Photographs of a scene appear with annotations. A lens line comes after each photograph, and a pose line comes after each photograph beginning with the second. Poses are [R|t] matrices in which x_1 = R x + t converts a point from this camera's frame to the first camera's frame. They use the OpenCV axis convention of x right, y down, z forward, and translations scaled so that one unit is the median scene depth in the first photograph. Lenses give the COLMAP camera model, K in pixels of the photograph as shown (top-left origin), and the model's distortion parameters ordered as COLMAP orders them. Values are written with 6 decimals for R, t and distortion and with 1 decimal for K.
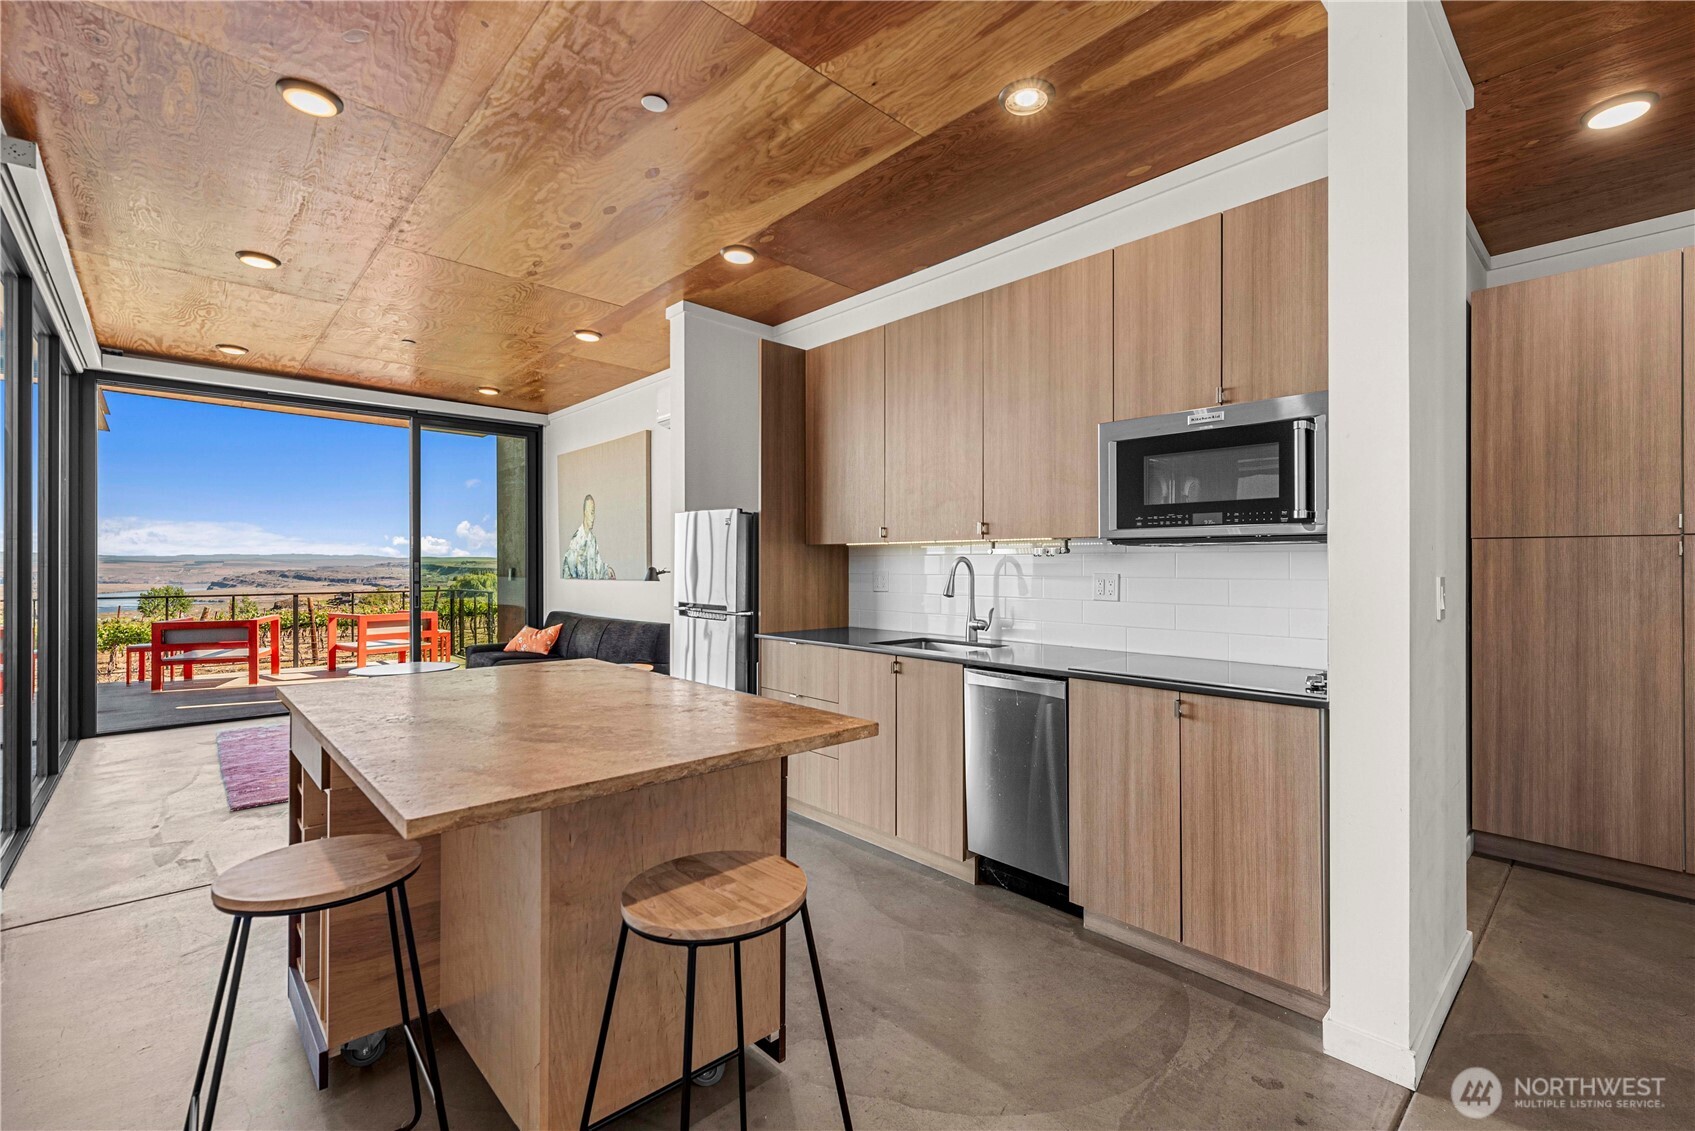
lens RADIAL K [[739.7, 0, 871.1], [0, 739.7, 561.7], [0, 0, 1]] dist [0.000654, -0.001026]
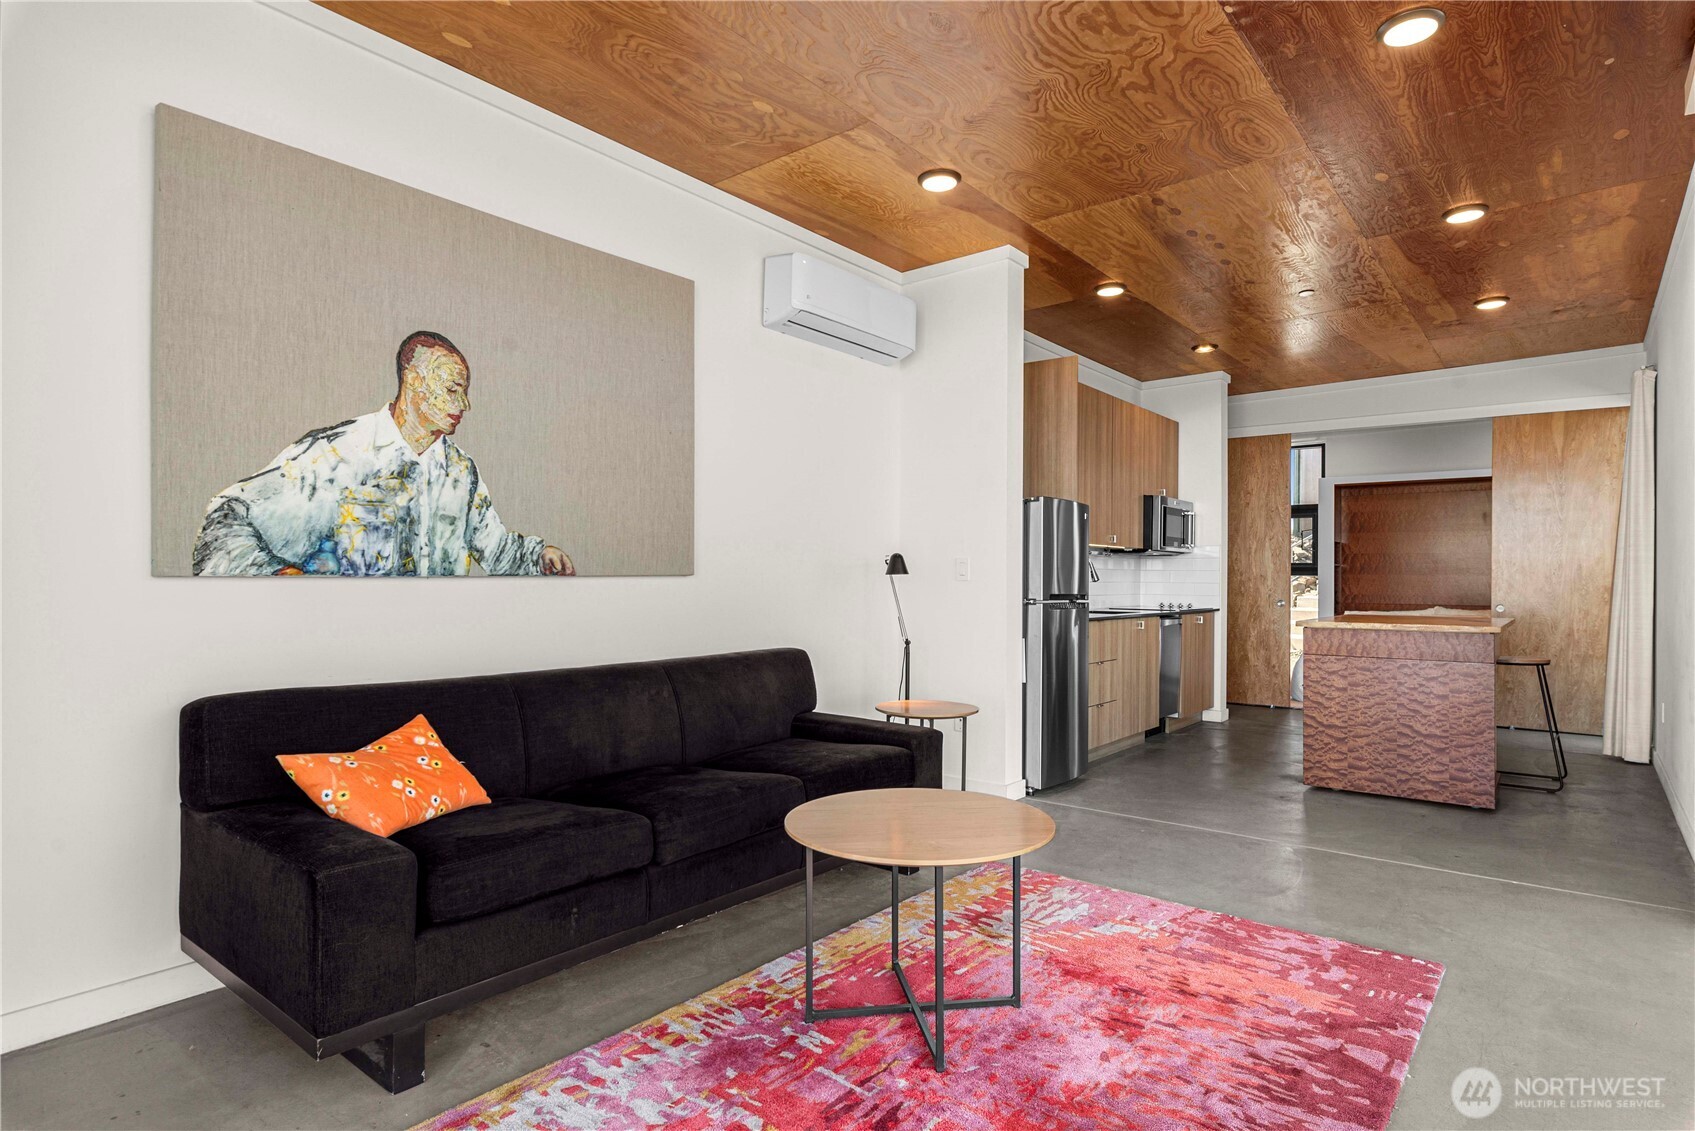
lens RADIAL K [[919.2, 0, 860.2], [0, 919.2, 571.9], [0, 0, 1]] dist [-0.000465, -0.000589]
pose [[-0.147265, 0.005977, 0.989079, -1.424218], [-0.009536, 0.999927, -0.007463, 0.039195], [-0.989051, -0.010531, -0.147197, 1.472254]]
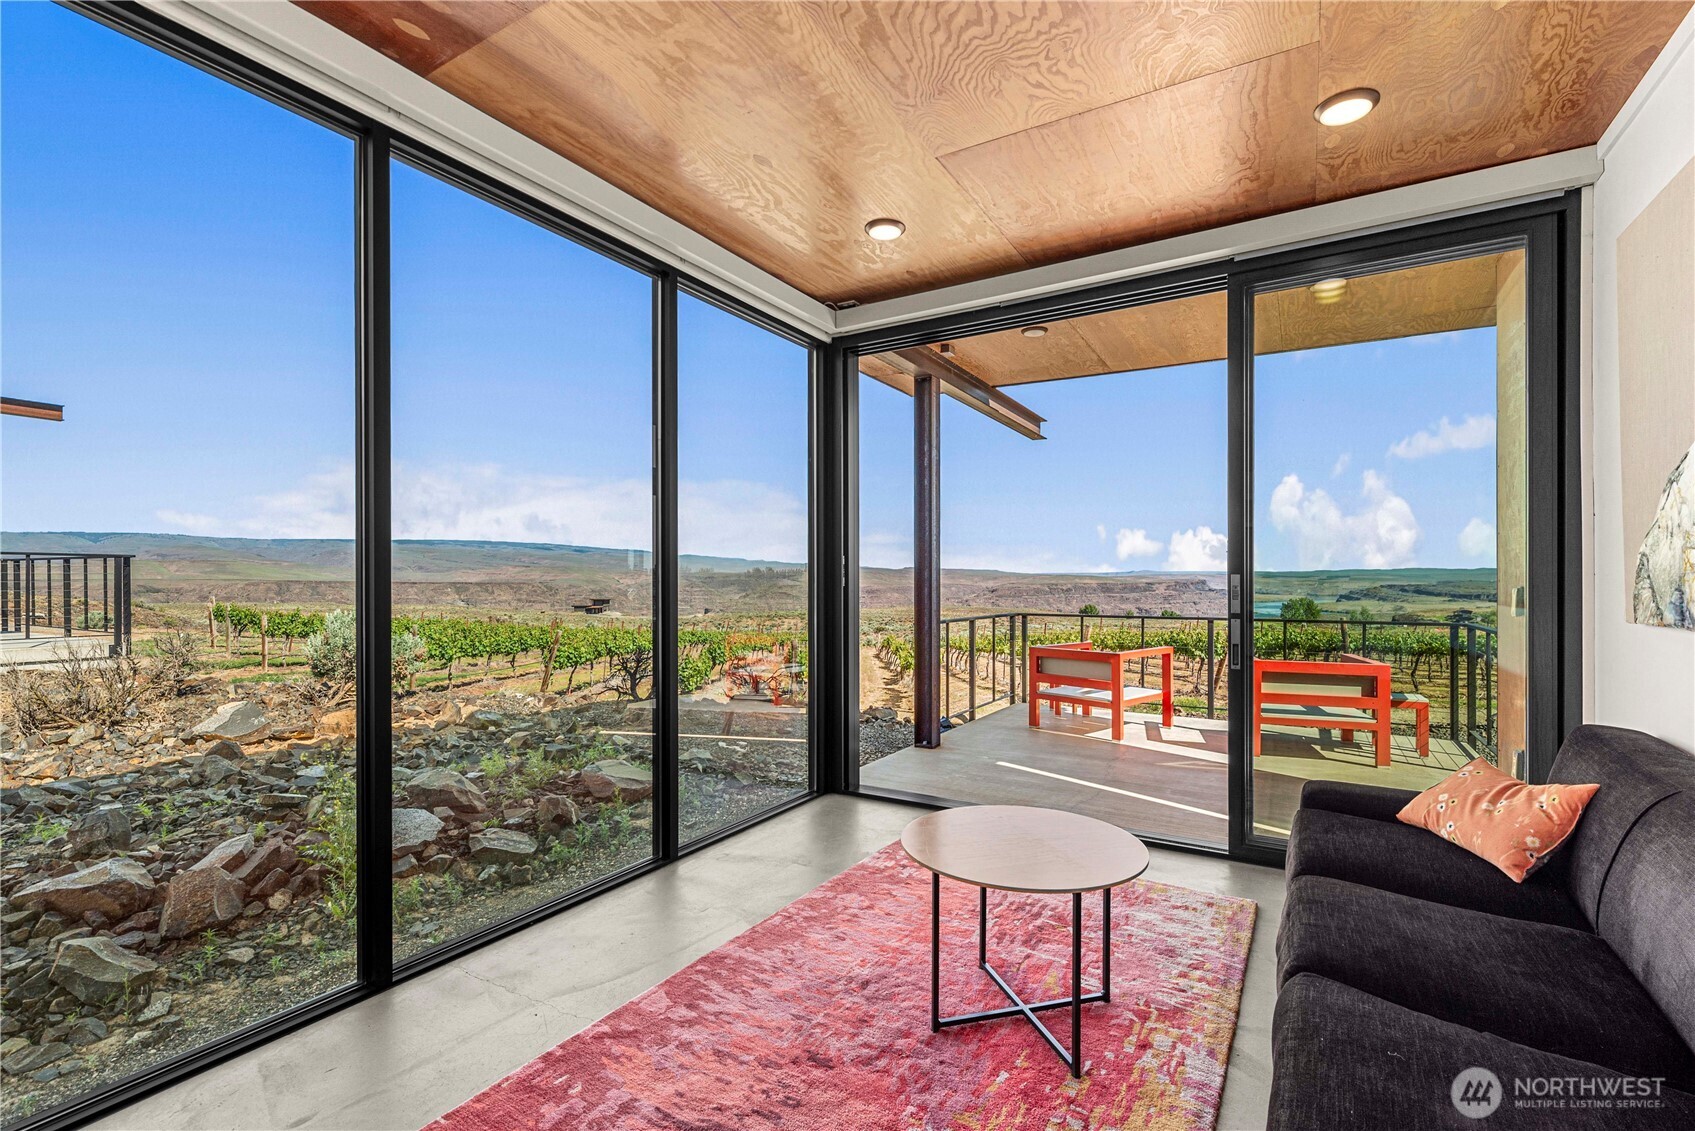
lens RADIAL K [[748.7, 0, 849.4], [0, 748.7, 583.5], [0, 0, 1]] dist [0.000555, 0.000143]
pose [[0.260329, 0.005447, -0.965505, -0.359650], [0.003874, 0.999970, 0.006686, 0.004692], [0.965512, -0.005481, 0.260300, 1.088613]]
